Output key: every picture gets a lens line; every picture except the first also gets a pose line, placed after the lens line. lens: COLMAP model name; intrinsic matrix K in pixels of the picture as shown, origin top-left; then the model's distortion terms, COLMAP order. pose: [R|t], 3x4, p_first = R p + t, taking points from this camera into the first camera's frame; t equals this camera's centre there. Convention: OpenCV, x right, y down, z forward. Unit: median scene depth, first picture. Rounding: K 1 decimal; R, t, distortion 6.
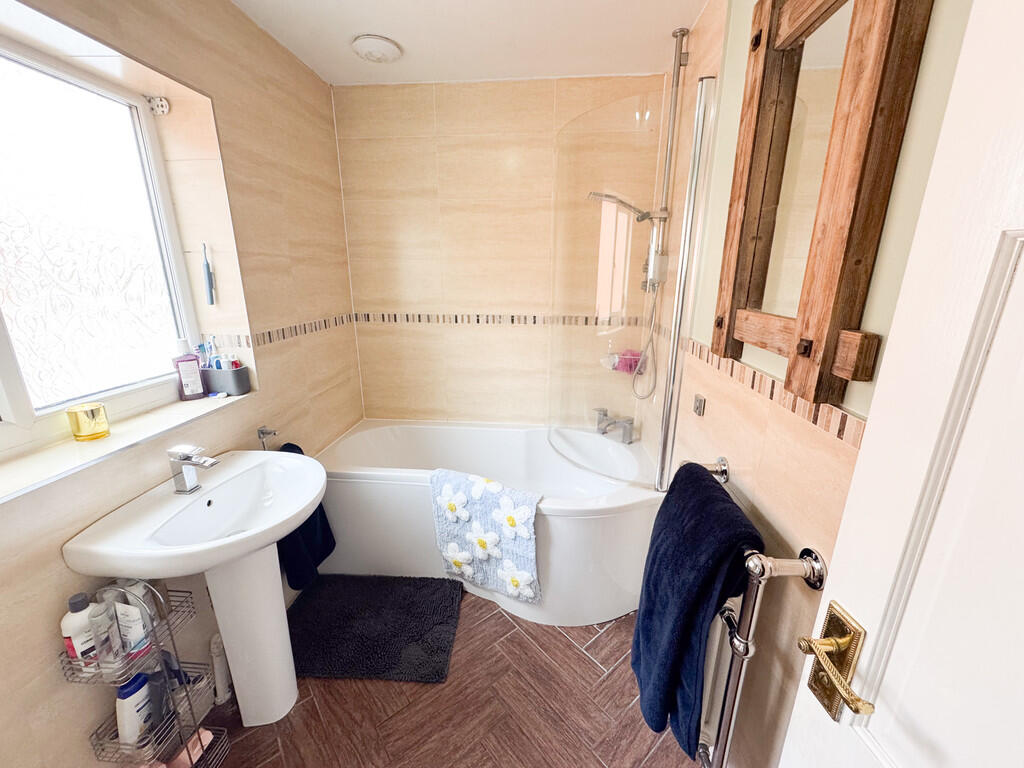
lens RADIAL K [[417.8, 0, 514.2], [0, 417.8, 385.7], [0, 0, 1]] dist [-0.001447, 0.000916]
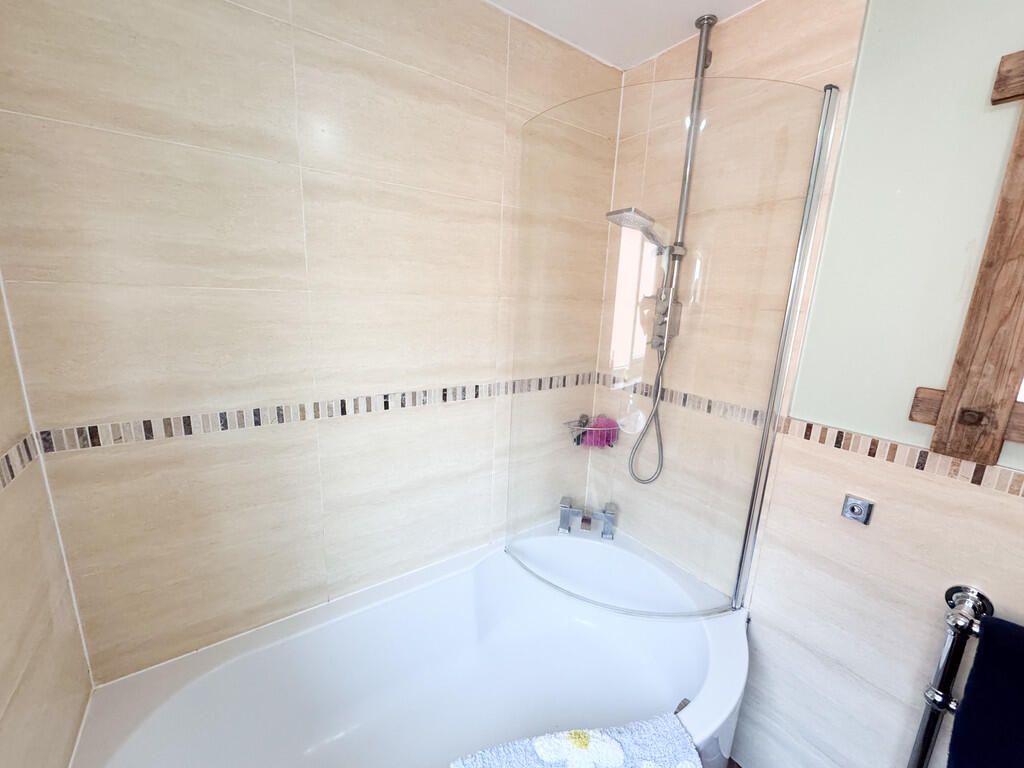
lens RADIAL K [[417.8, 0, 512.0], [0, 417.8, 386.9], [0, 0, 1]] dist [-0.001447, 0.000916]
pose [[0.750236, -0.117896, 0.650573, -0.317359], [0.141132, 0.989851, 0.016627, -0.165973], [-0.645931, 0.079343, 0.759261, 0.484692]]
